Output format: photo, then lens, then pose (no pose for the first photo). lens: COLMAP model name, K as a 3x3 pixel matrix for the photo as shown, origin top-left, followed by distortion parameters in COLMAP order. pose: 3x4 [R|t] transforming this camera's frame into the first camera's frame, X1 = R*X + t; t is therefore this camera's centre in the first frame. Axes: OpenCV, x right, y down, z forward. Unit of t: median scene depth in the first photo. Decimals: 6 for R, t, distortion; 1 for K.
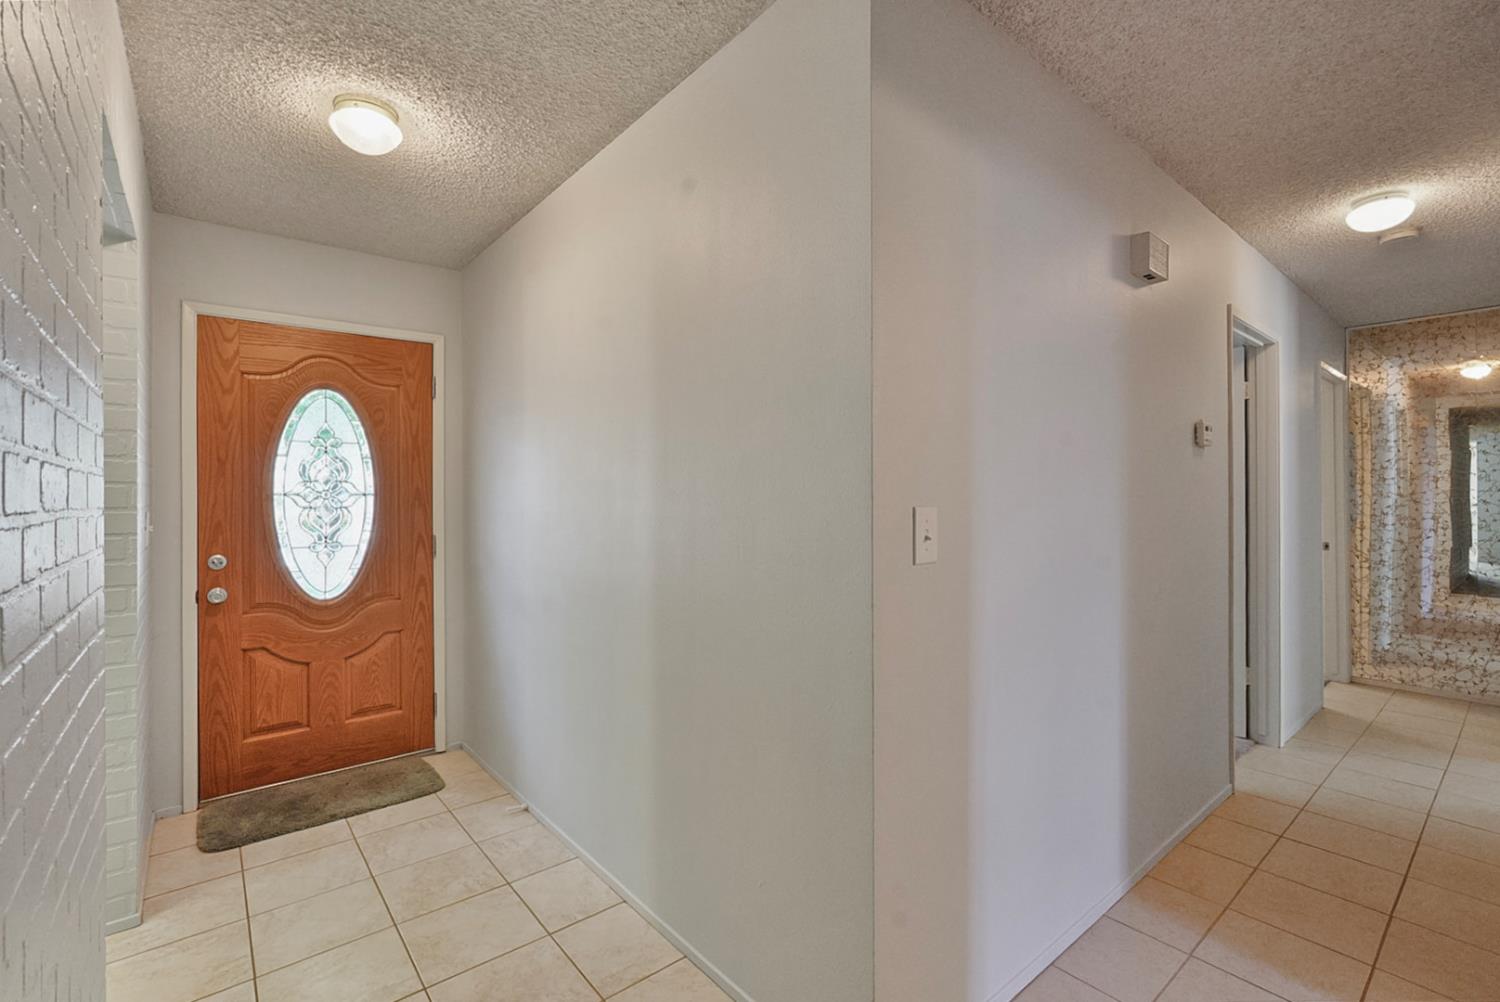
lens RADIAL K [[666.2, 0, 745.2], [0, 666.2, 493.5], [0, 0, 1]] dist [-0.001055, 0.000772]
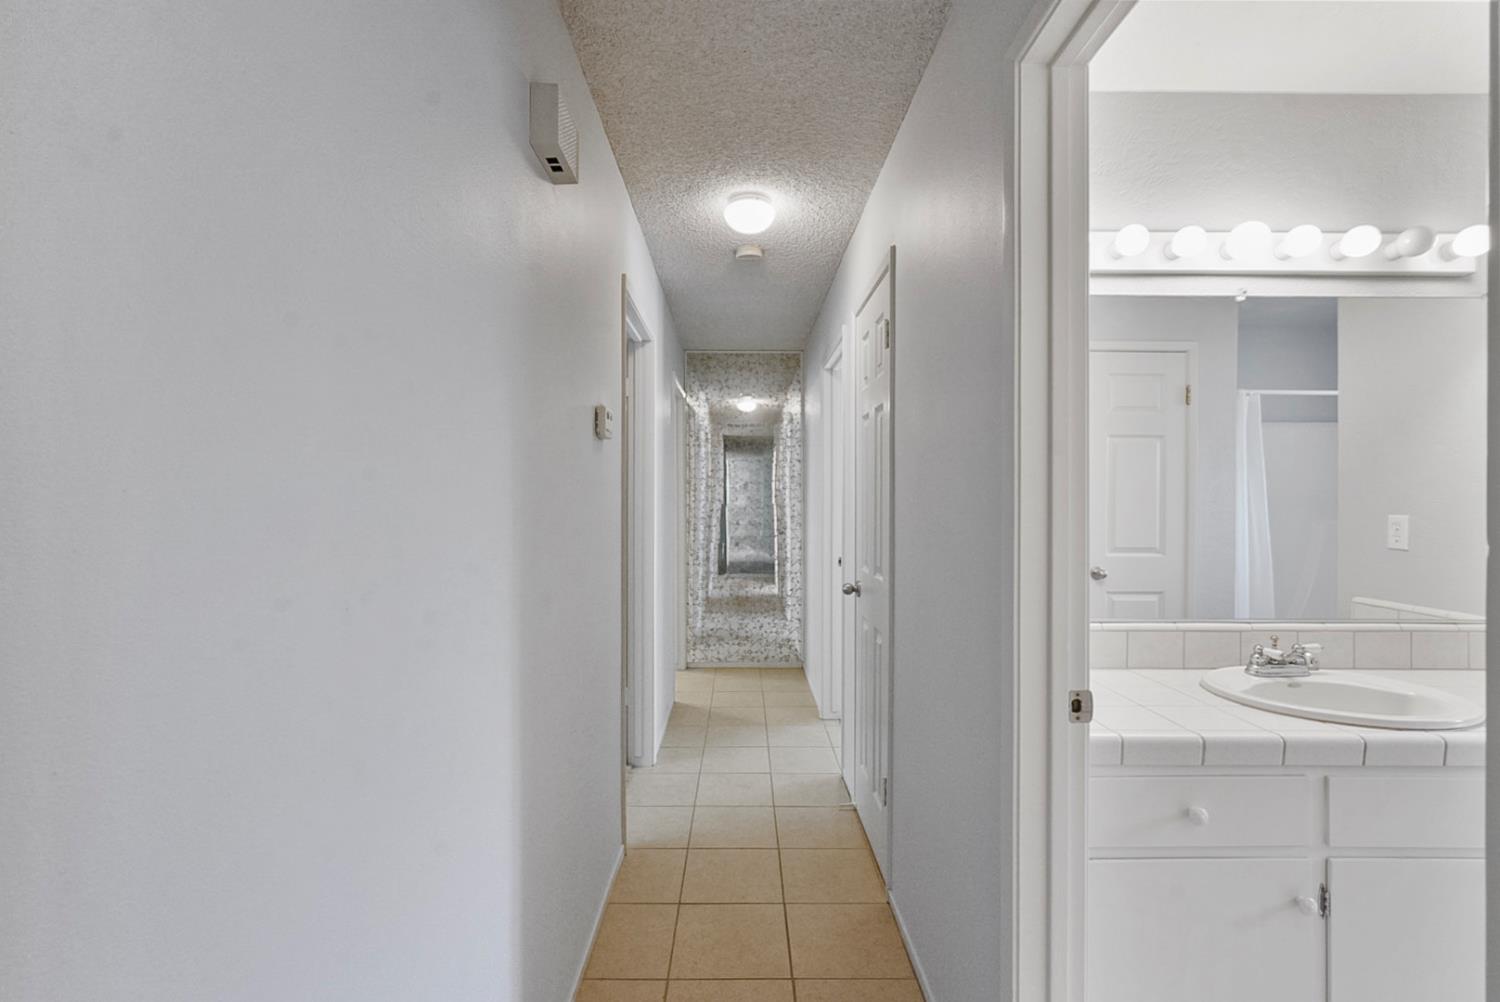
lens RADIAL K [[666.2, 0, 757.2], [0, 666.2, 499.1], [0, 0, 1]] dist [-0.001055, 0.000772]
pose [[0.622338, 0.004617, 0.782735, 0.119775], [-0.006849, 0.999976, -0.000453, 0.000119], [-0.782718, -0.005080, 0.622355, 0.236896]]
